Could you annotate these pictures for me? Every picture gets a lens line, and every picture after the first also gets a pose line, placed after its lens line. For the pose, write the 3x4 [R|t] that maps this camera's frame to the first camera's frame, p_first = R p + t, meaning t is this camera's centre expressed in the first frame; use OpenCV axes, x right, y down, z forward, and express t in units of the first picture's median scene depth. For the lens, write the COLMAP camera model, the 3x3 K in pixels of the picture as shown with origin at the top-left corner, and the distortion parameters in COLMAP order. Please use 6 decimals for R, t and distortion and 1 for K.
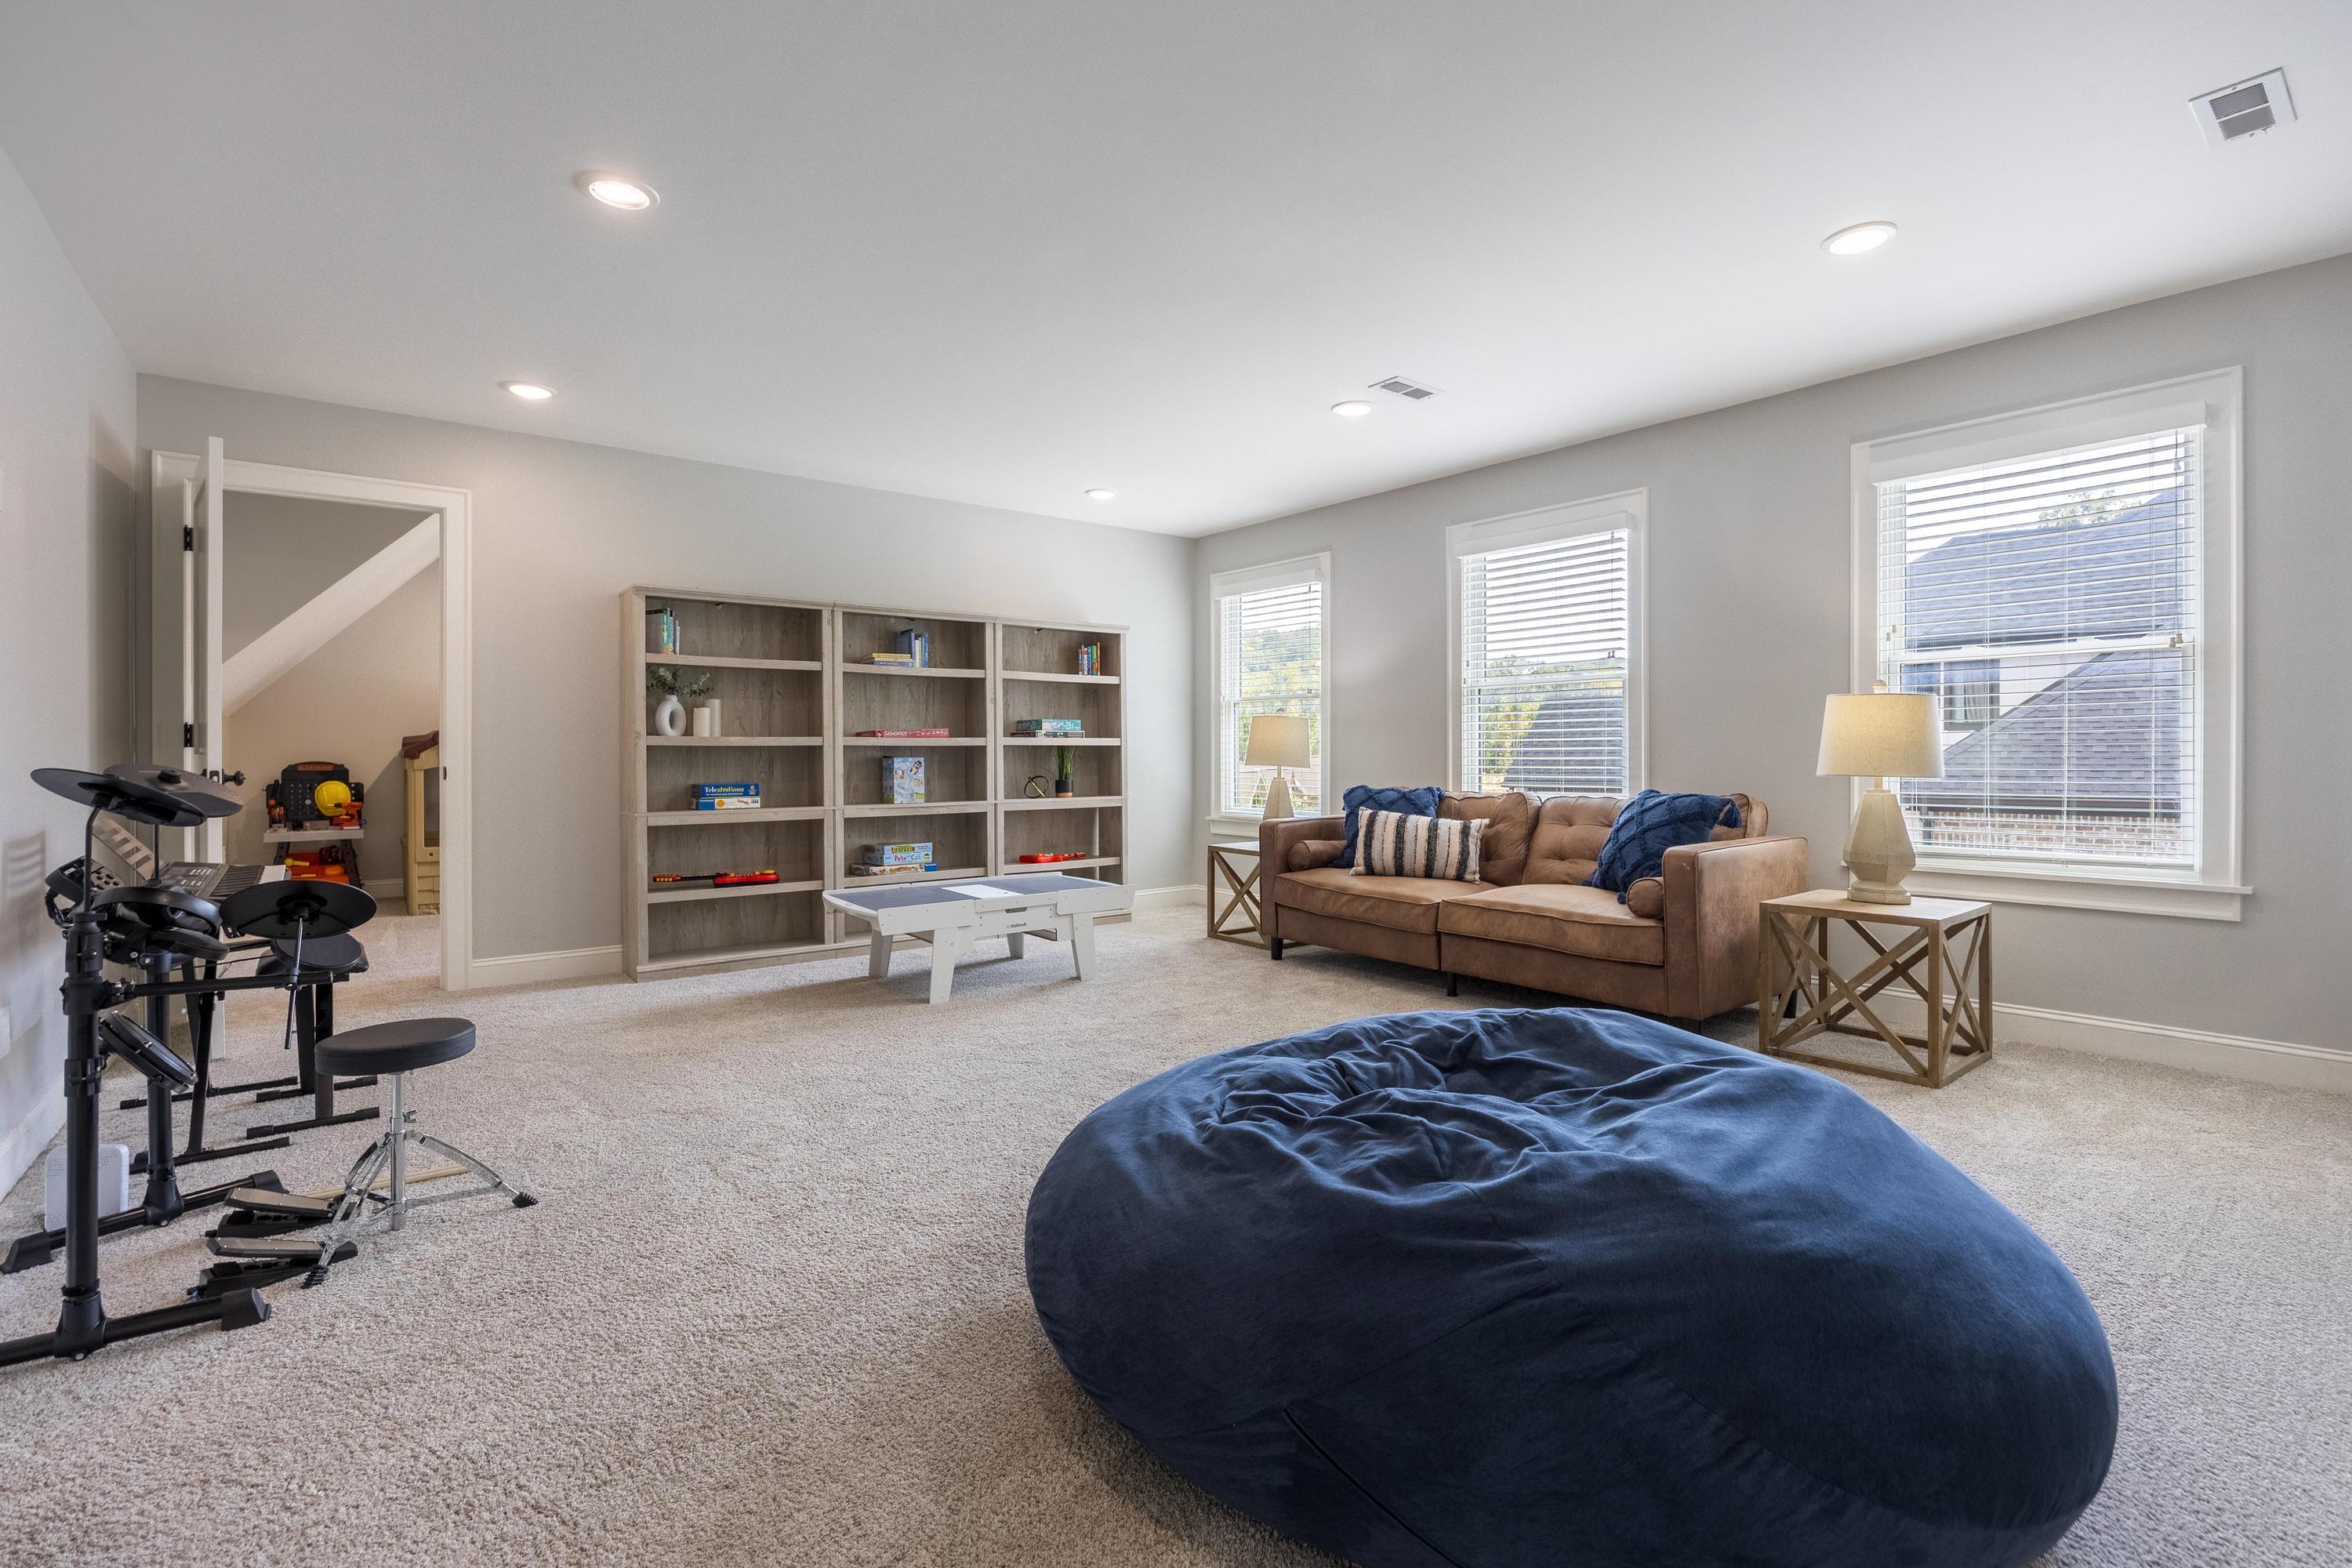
lens RADIAL K [[1072.4, 0, 1179.1], [0, 1072.4, 756.6], [0, 0, 1]] dist [-0.000043, 0.000050]
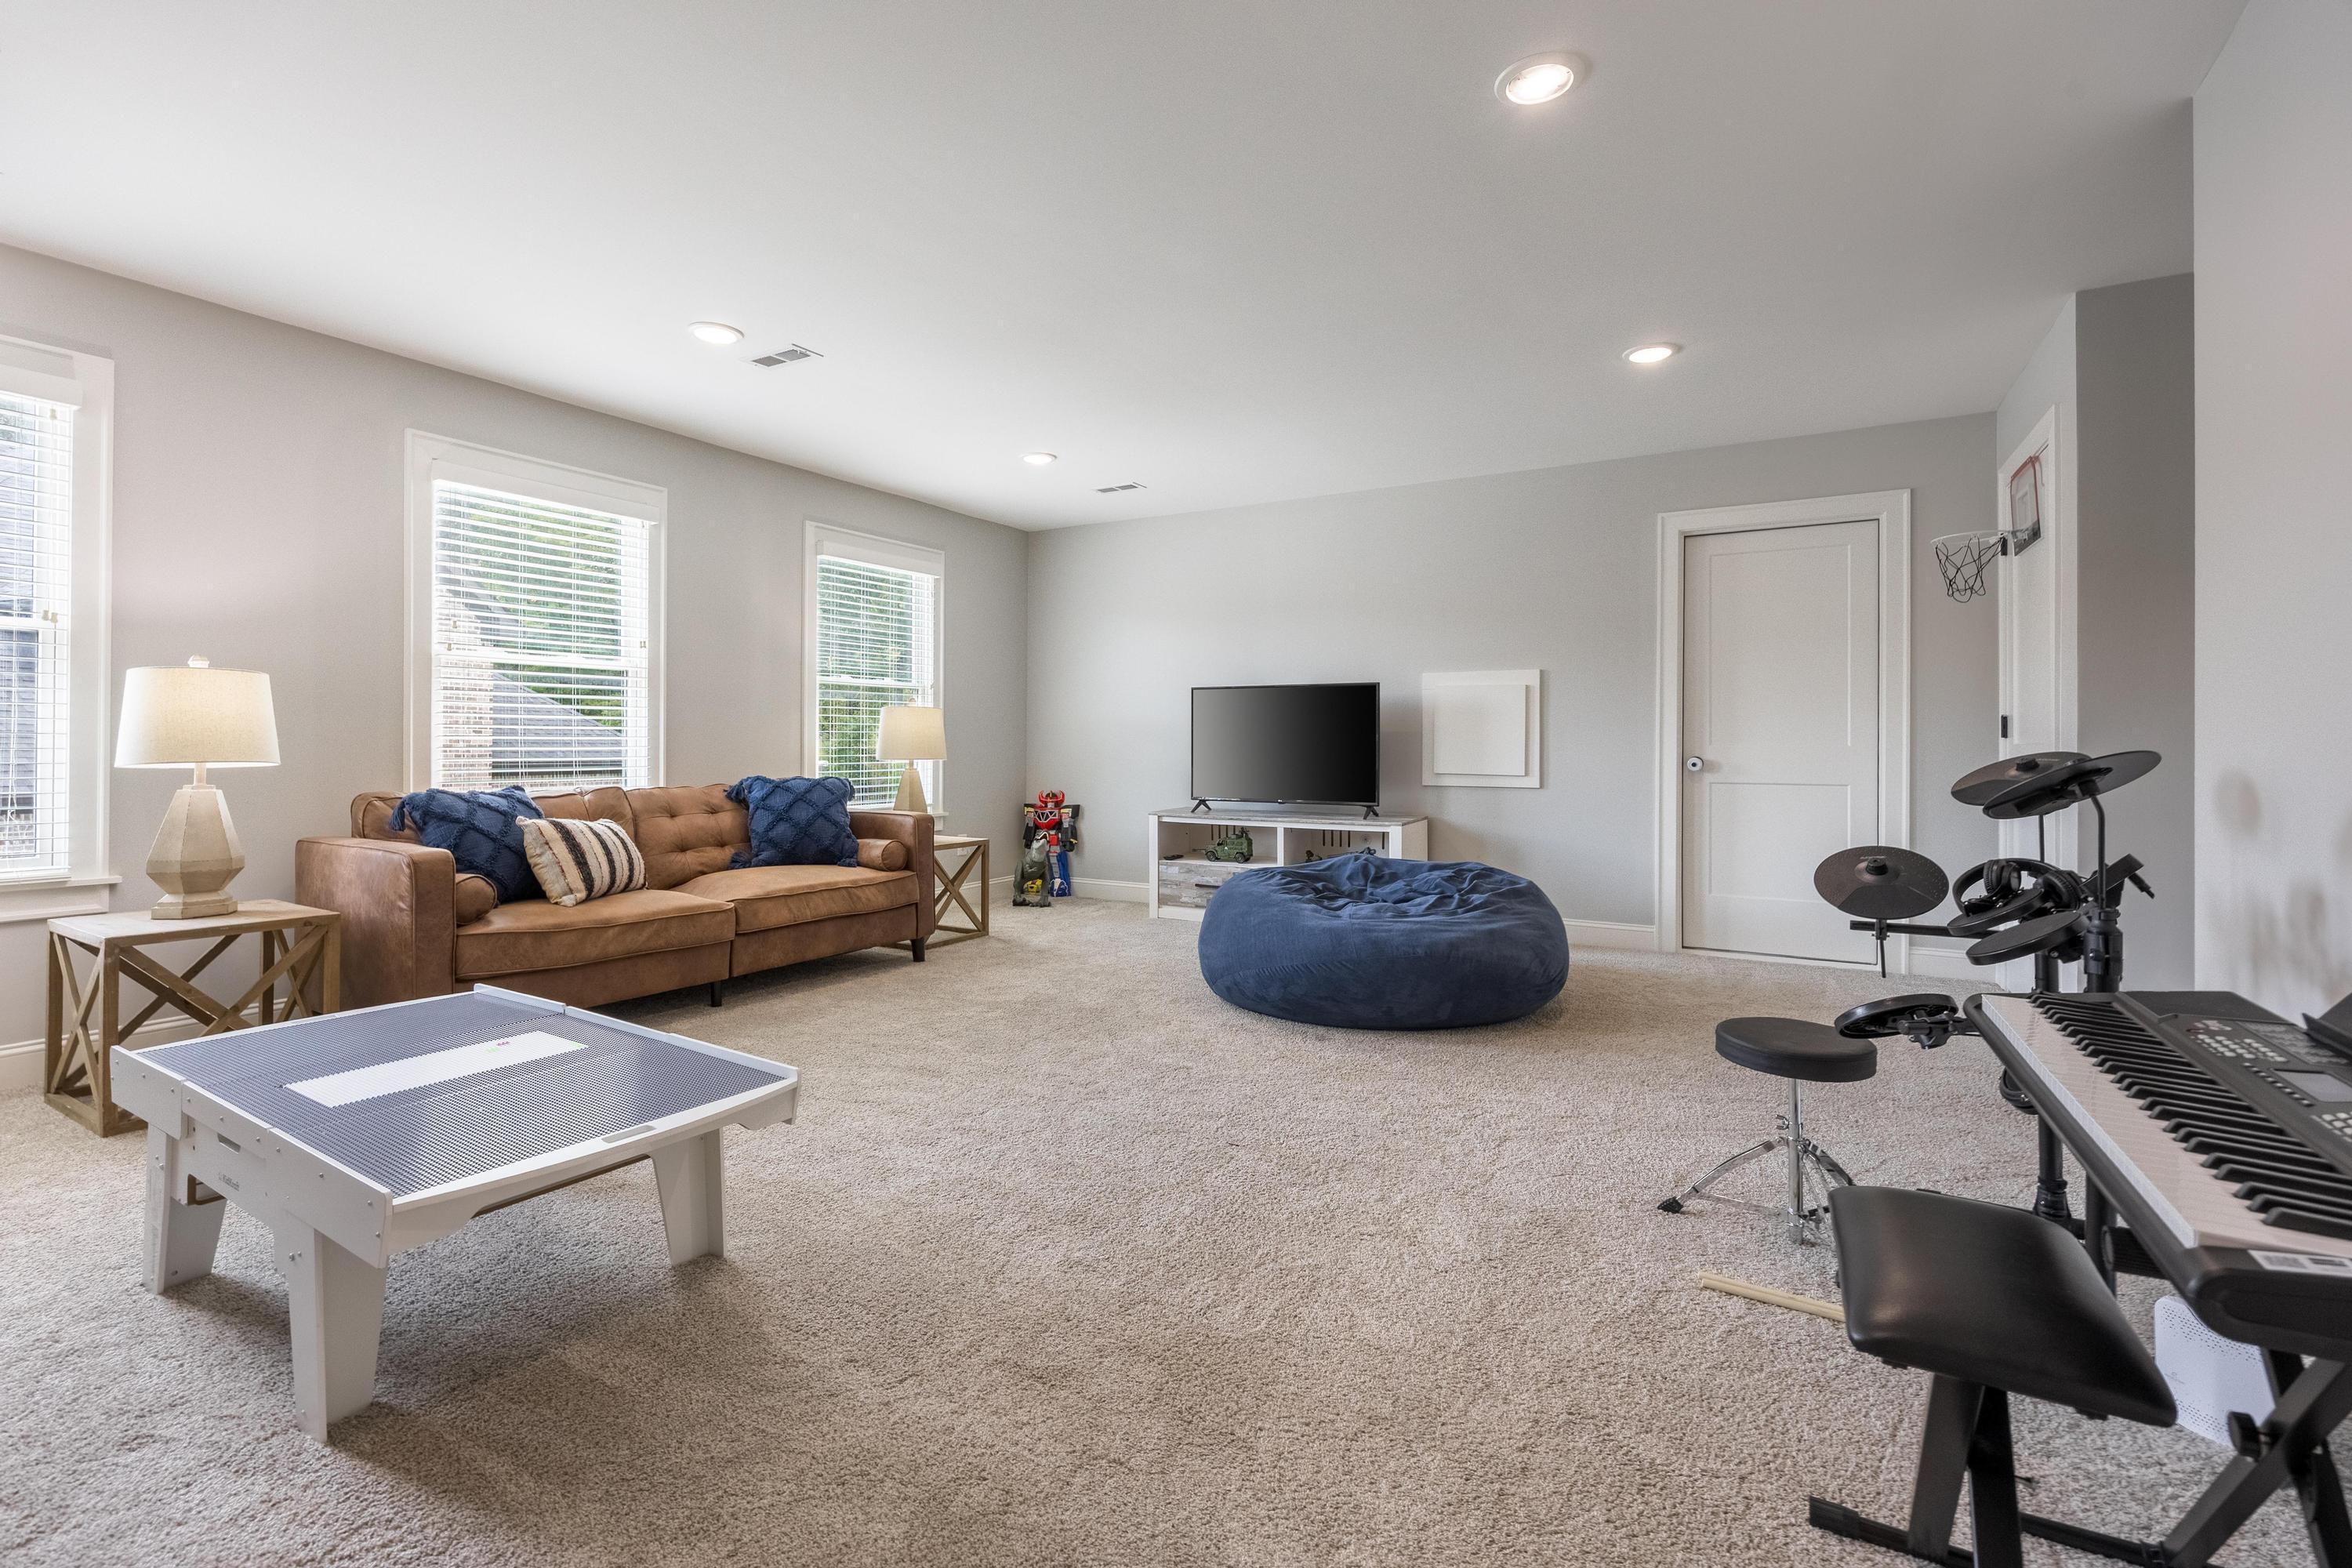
lens RADIAL K [[1021.2, 0, 1177.2], [0, 1021.2, 750.3], [0, 0, 1]] dist [0.000136, -0.000015]
pose [[-0.324331, 0.002908, 0.945939, -0.669126], [-0.001984, 0.999991, -0.003755, 0.005071], [-0.945942, -0.003094, -0.324322, 0.858887]]
